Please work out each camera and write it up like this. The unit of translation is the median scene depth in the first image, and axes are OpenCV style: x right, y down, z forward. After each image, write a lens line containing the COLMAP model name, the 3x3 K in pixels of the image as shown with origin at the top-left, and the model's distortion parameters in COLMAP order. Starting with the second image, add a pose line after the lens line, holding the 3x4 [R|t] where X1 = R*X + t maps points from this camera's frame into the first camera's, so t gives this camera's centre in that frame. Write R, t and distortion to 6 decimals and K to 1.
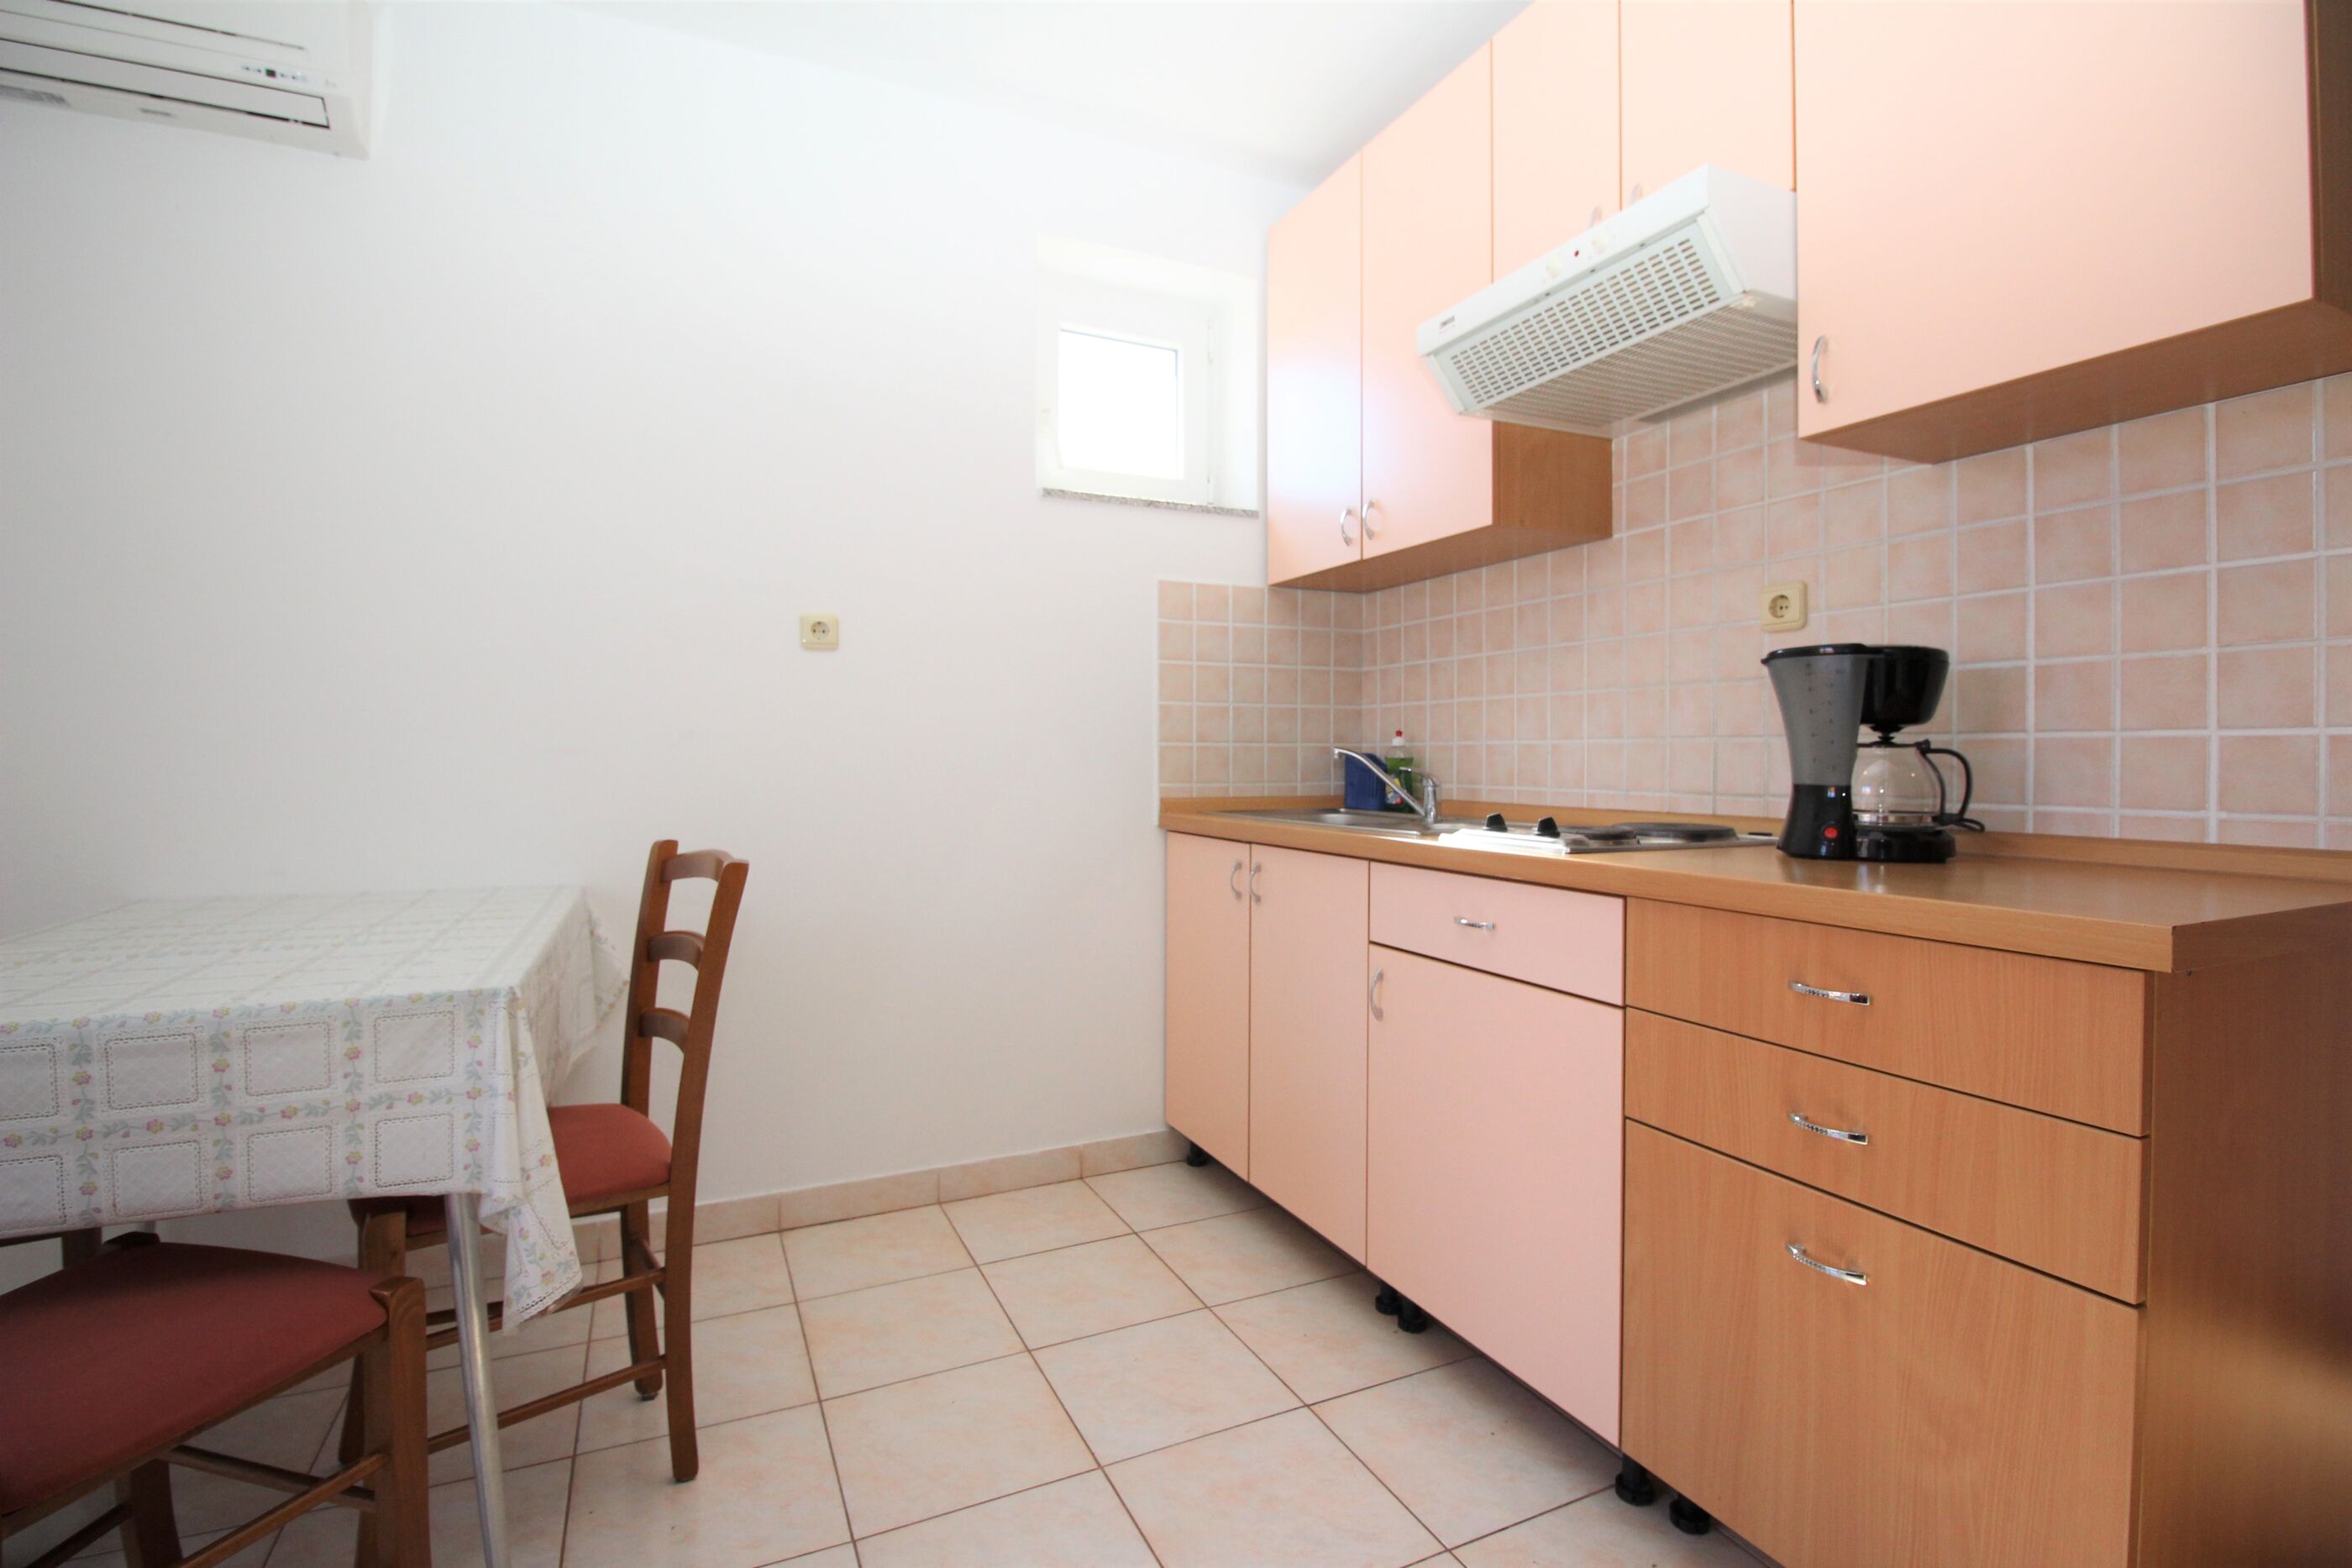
lens RADIAL K [[1087.8, 0, 1175.6], [0, 1087.8, 769.6], [0, 0, 1]] dist [-0.004853, -0.010792]
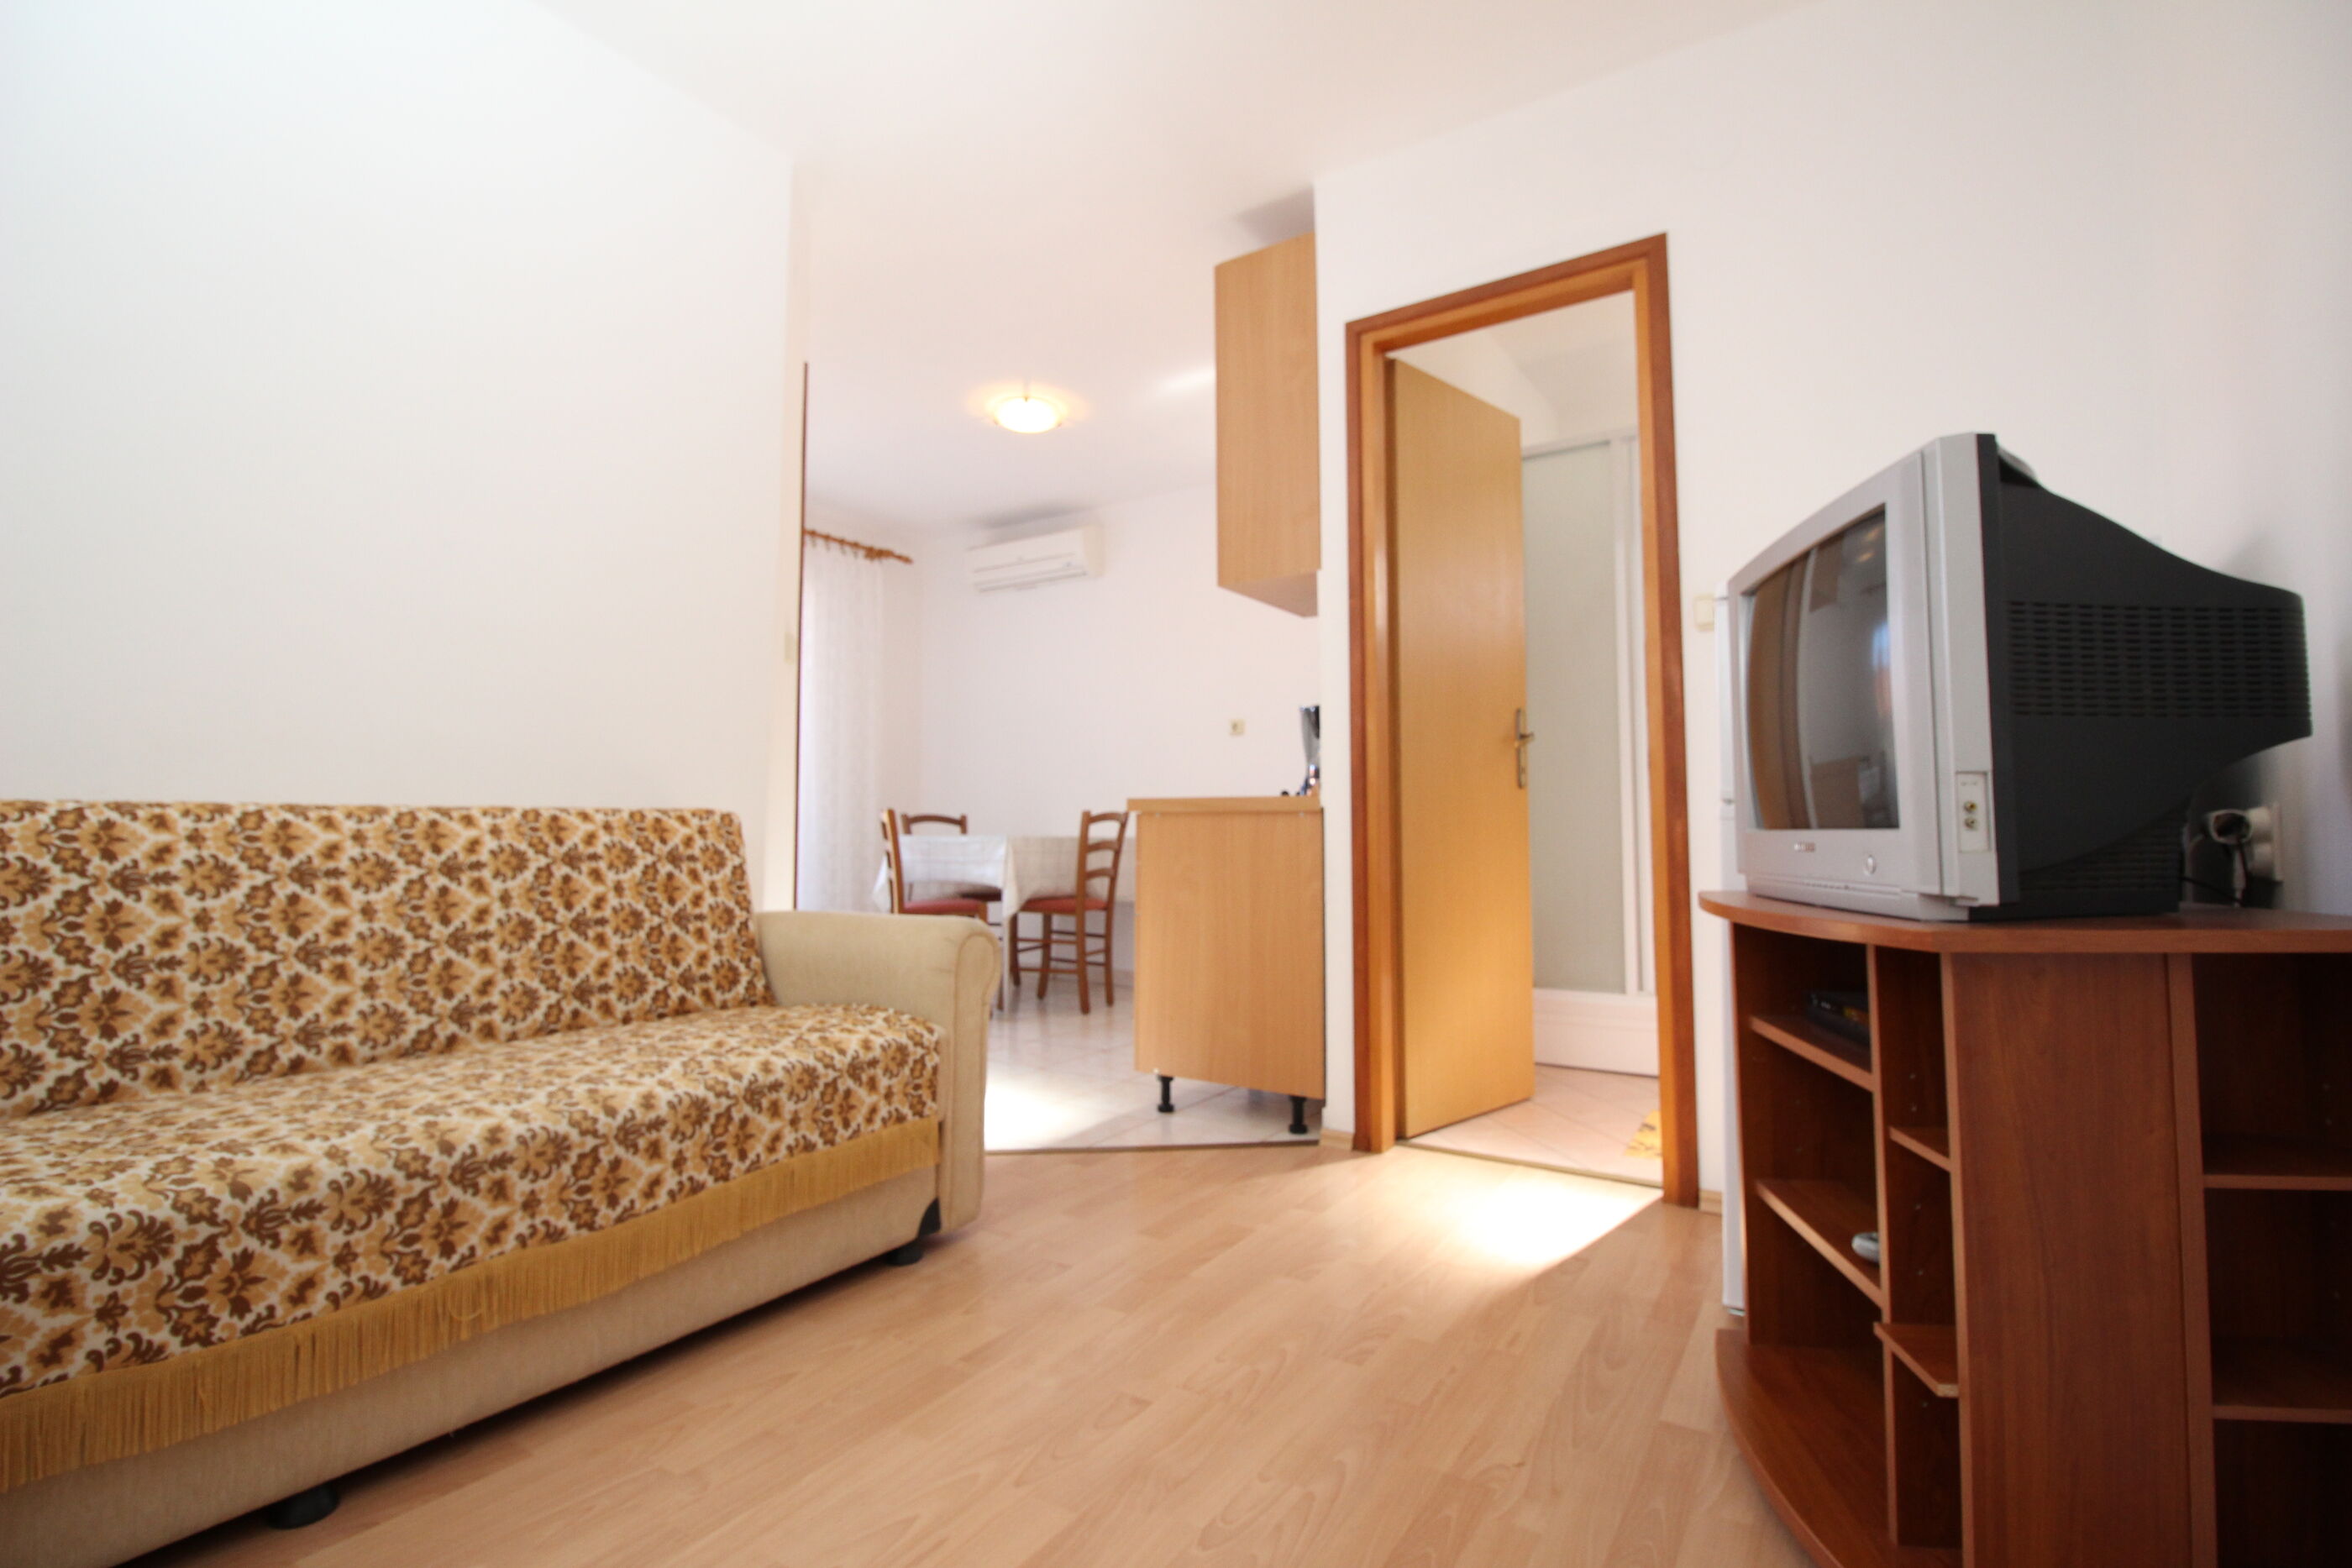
lens RADIAL K [[1087.8, 0, 1175.6], [0, 1087.8, 769.6], [0, 0, 1]] dist [-0.004853, -0.010792]
pose [[0.521110, -0.049544, -0.852050, 1.923957], [-0.009327, 0.997924, -0.063730, 0.130732], [0.853438, 0.041157, 0.519566, -0.333689]]
